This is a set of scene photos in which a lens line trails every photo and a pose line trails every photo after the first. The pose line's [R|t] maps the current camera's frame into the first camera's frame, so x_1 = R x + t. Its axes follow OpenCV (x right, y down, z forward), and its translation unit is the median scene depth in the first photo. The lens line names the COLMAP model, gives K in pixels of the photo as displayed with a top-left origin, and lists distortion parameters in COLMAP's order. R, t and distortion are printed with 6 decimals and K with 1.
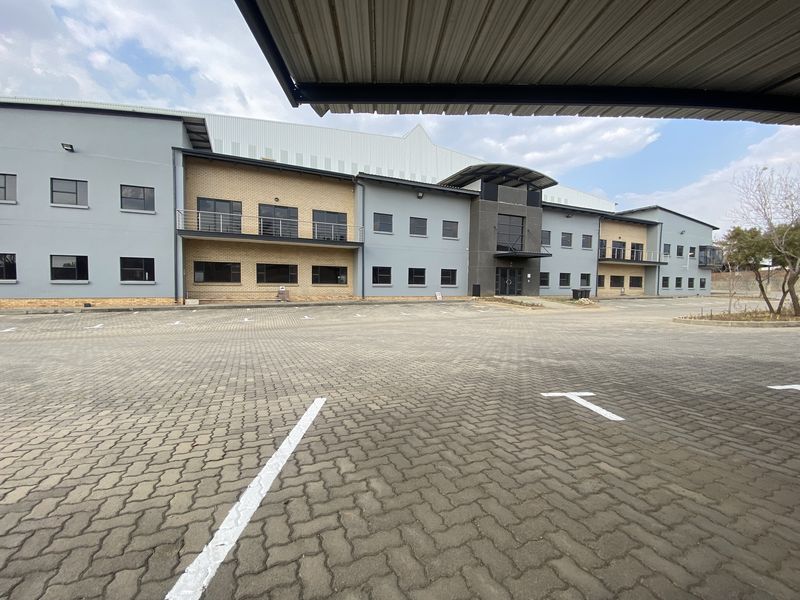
lens RADIAL K [[339.7, 0, 403.5], [0, 339.7, 297.3], [0, 0, 1]] dist [-0.026276, -0.004163]
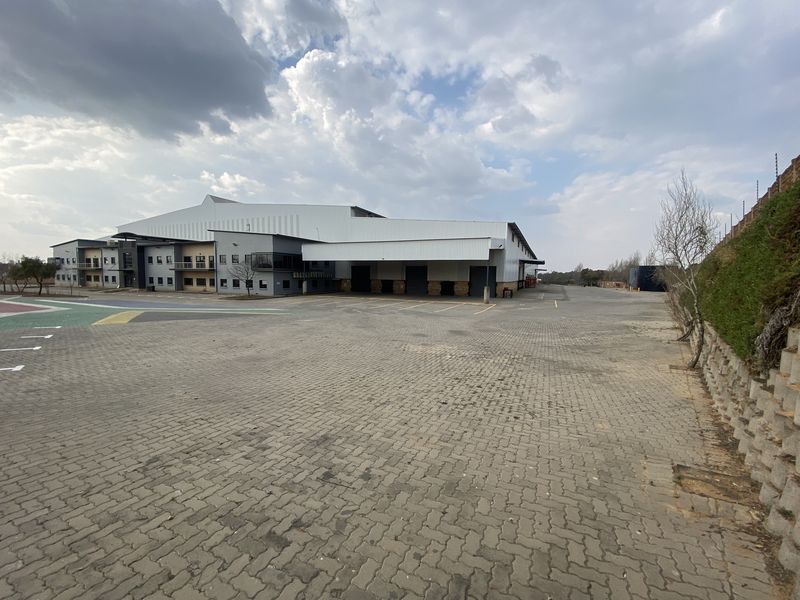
lens RADIAL K [[339.7, 0, 405.0], [0, 339.7, 302.9], [0, 0, 1]] dist [-0.026276, -0.004163]
pose [[0.584209, 0.031345, -0.810998, 2.710186], [-0.083040, 0.996318, -0.021311, 0.017305], [0.807344, 0.079795, 0.584661, 0.750699]]
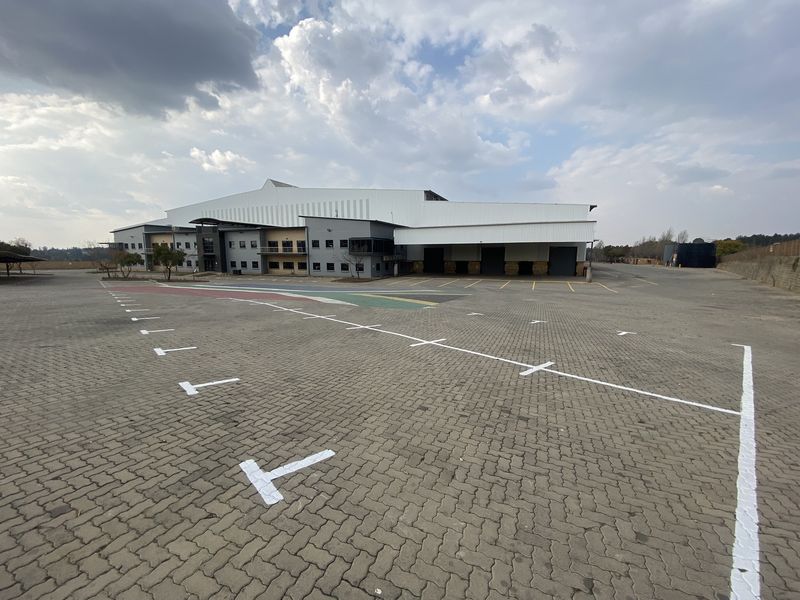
lens RADIAL K [[339.7, 0, 399.0], [0, 339.7, 304.7], [0, 0, 1]] dist [-0.026276, -0.004163]
pose [[0.594751, 0.078456, -0.800073, 2.407557], [-0.067197, 0.996595, 0.047775, 0.056235], [0.801097, 0.025348, 0.597998, 0.064549]]
